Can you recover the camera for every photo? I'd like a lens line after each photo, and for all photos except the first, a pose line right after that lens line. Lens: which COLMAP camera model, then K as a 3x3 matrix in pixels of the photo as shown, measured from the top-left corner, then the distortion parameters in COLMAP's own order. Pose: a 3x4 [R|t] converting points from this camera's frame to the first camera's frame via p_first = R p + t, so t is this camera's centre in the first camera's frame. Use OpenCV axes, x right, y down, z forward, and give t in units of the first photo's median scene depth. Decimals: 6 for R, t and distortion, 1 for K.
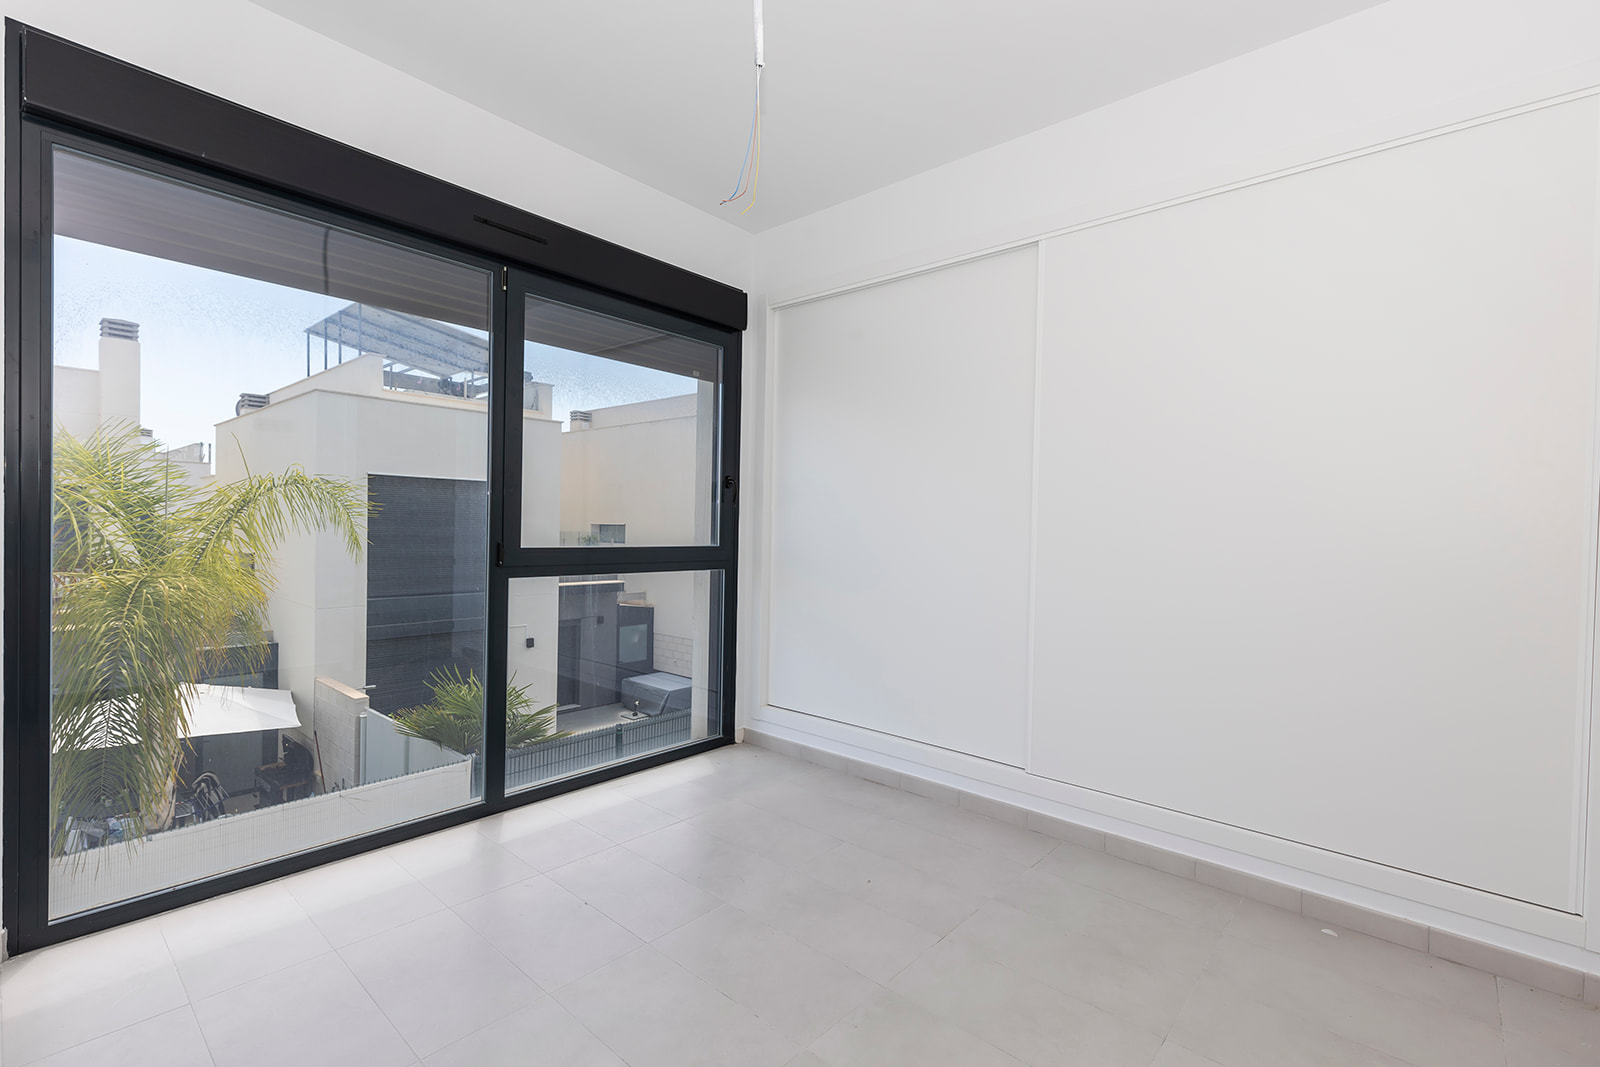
lens RADIAL K [[725.6, 0, 800.0], [0, 725.6, 541.8], [0, 0, 1]] dist [0.007849, -0.000585]
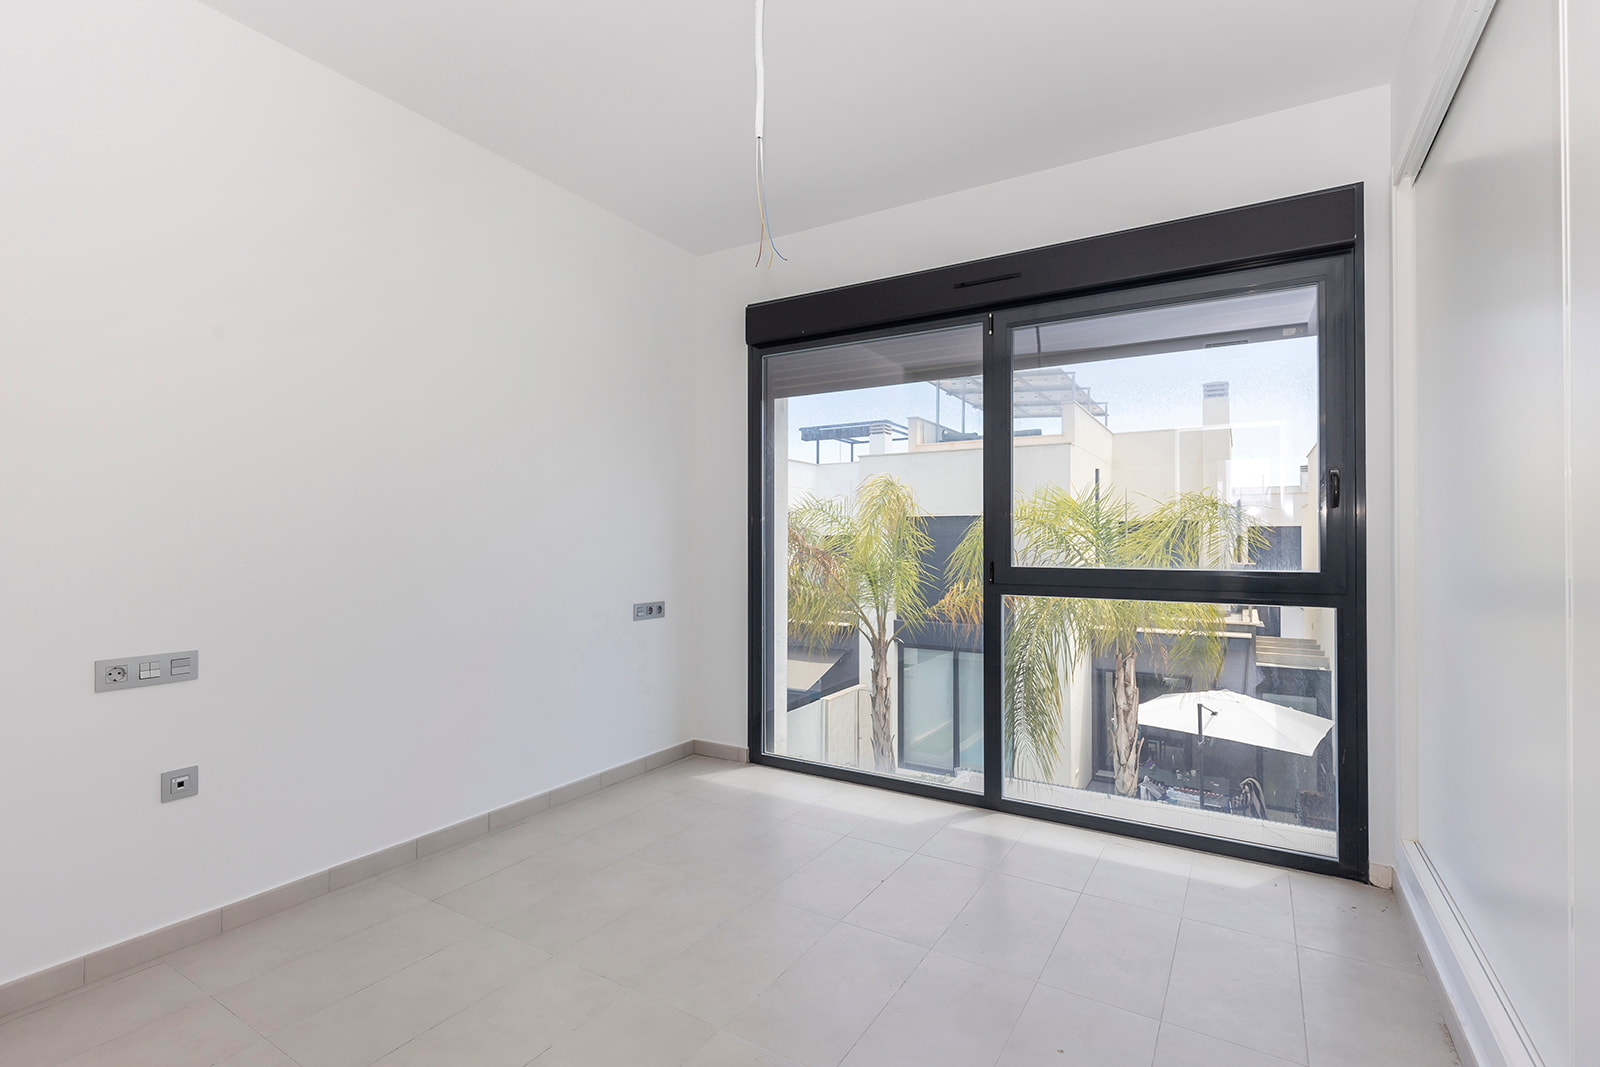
lens RADIAL K [[725.6, 0, 795.7], [0, 725.6, 534.1], [0, 0, 1]] dist [0.007849, -0.000585]
pose [[0.174665, -0.029121, -0.984197, 0.604385], [-0.019678, 0.999260, -0.033059, 0.002225], [0.984431, 0.025142, 0.173962, 0.500556]]
